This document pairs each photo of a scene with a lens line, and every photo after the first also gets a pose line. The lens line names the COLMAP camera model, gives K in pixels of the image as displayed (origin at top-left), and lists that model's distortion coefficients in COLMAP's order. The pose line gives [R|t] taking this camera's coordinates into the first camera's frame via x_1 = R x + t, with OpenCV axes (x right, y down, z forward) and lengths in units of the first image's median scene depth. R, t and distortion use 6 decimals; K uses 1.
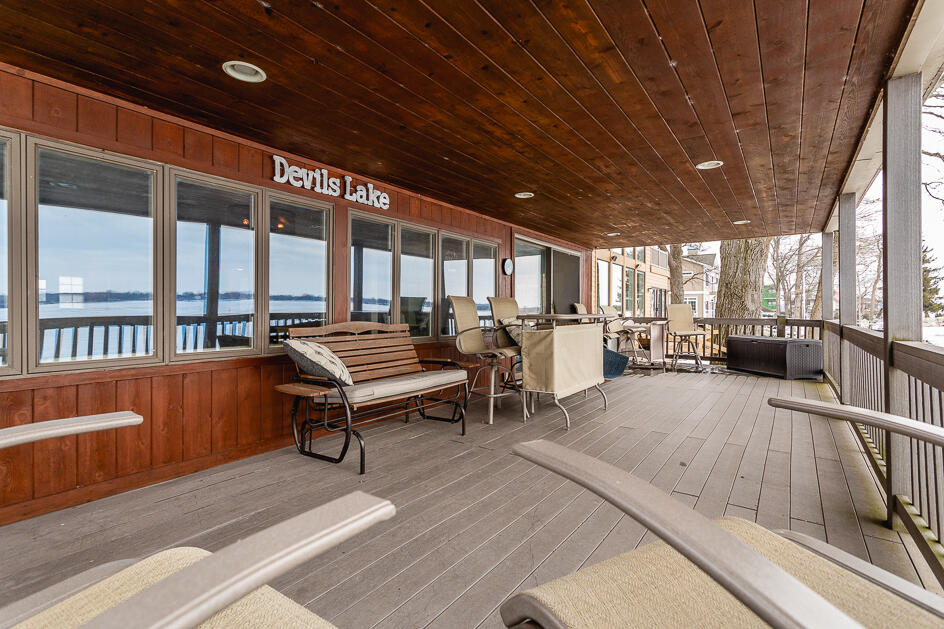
lens RADIAL K [[435.6, 0, 472.0], [0, 435.6, 314.5], [0, 0, 1]] dist [-0.001970, 0.000095]
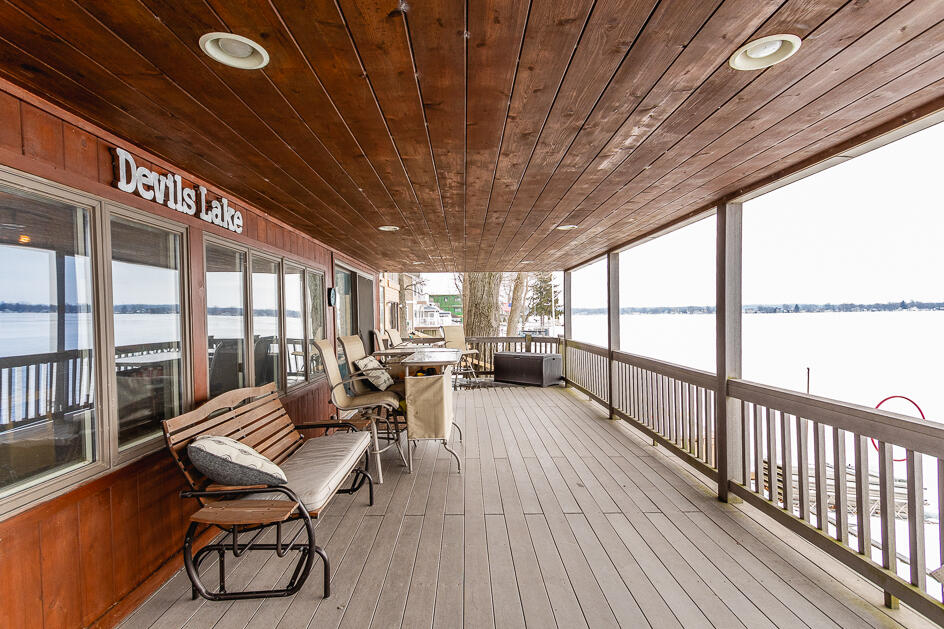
lens RADIAL K [[451.4, 0, 474.7], [0, 451.4, 332.1], [0, 0, 1]] dist [0.004137, 0.000643]
pose [[0.796560, -0.033760, 0.603616, -0.396063], [0.019012, 0.999345, 0.030803, -0.098969], [-0.604260, -0.013061, 0.796680, 0.150193]]
